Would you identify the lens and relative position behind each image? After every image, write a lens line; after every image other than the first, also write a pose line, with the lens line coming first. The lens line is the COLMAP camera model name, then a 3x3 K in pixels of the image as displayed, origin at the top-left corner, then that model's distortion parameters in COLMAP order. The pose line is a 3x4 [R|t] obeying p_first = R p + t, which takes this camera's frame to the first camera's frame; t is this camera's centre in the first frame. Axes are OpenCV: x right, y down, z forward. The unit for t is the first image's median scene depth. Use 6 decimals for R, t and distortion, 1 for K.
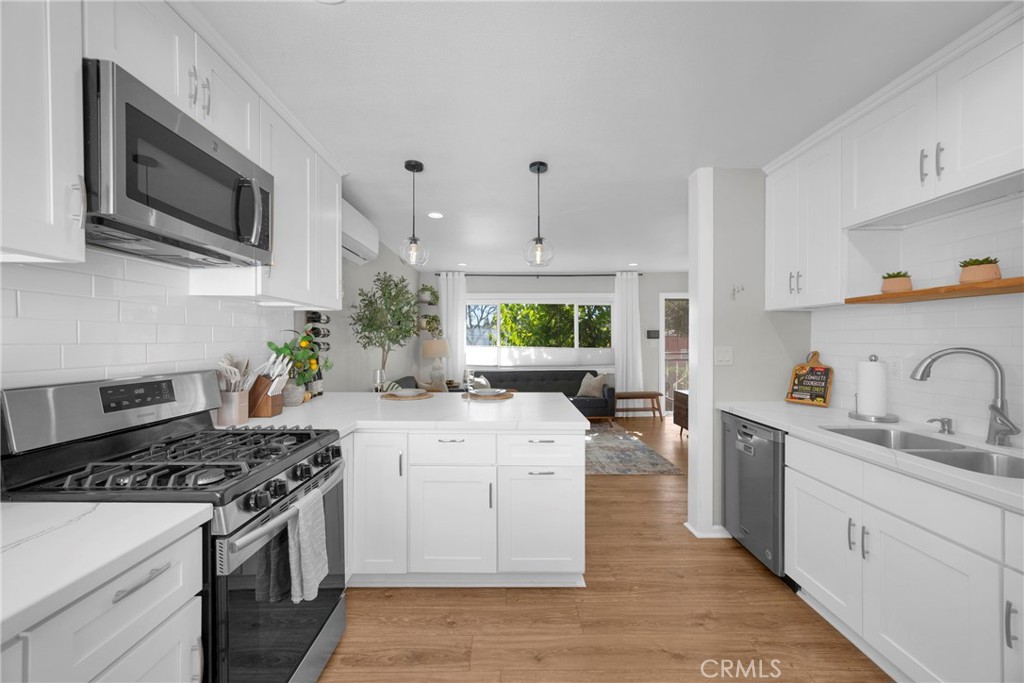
lens RADIAL K [[407.7, 0, 505.9], [0, 407.7, 341.1], [0, 0, 1]] dist [-0.001016, 0.005010]
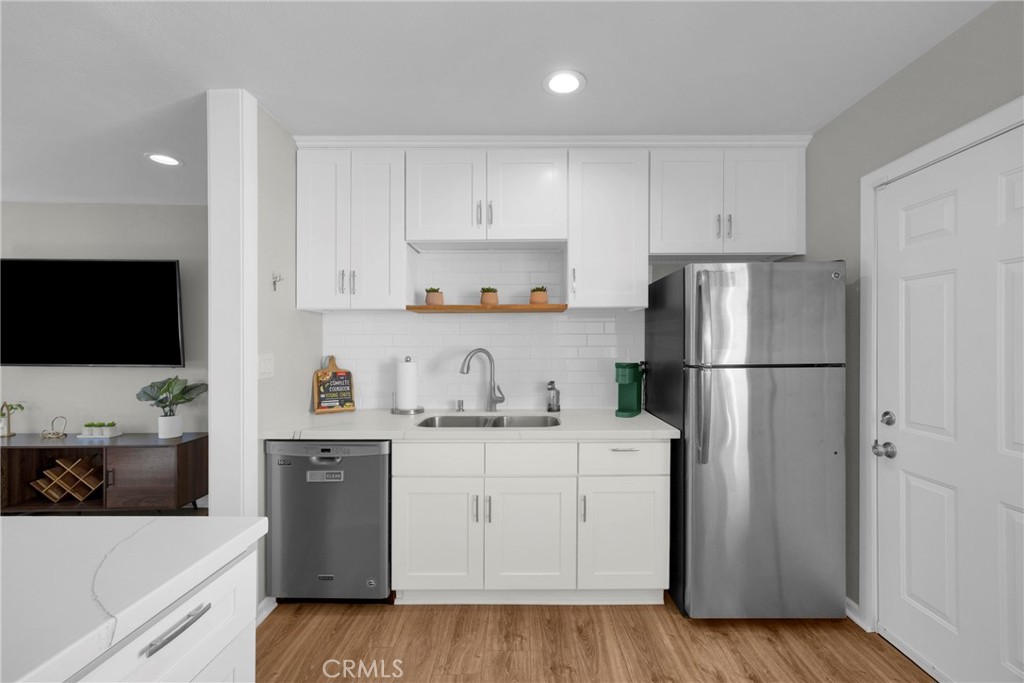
lens RADIAL K [[412.7, 0, 525.2], [0, 412.7, 345.7], [0, 0, 1]] dist [0.000074, 0.000034]
pose [[0.001421, -0.004698, 0.999988, -0.218264], [0.008484, 0.999953, 0.004686, 0.000926], [-0.999963, 0.008477, 0.001461, 0.556093]]
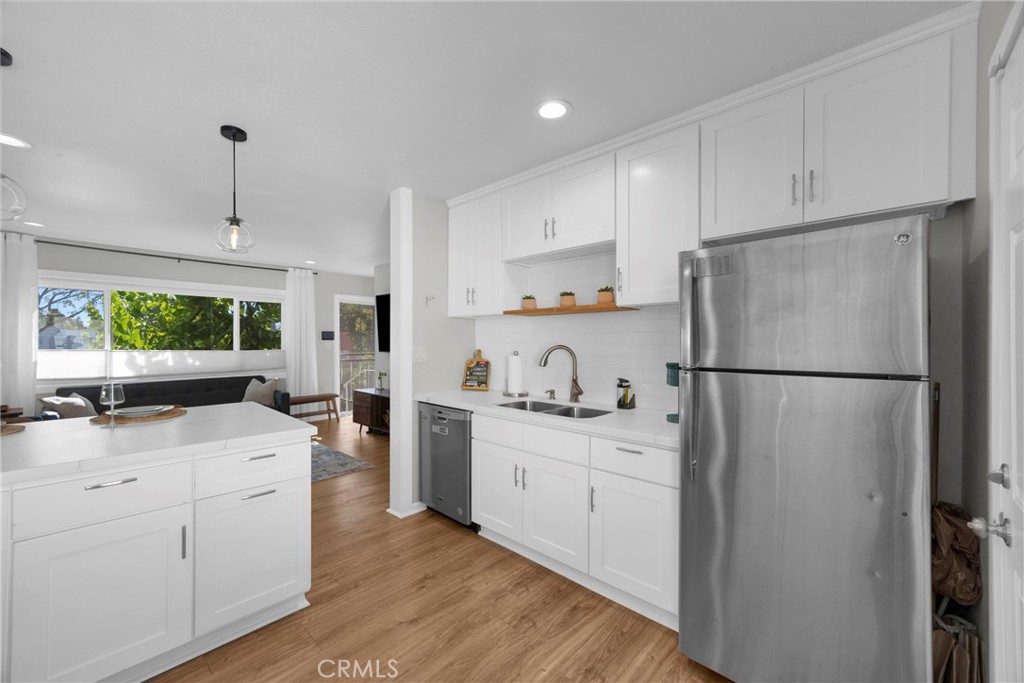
lens RADIAL K [[407.7, 0, 505.9], [0, 407.7, 341.1], [0, 0, 1]] dist [-0.001016, 0.005010]
pose [[0.690699, 0.000566, 0.723142, -0.141923], [0.002138, 0.999994, -0.002825, 0.002237], [-0.723139, 0.003498, 0.690693, 0.023212]]
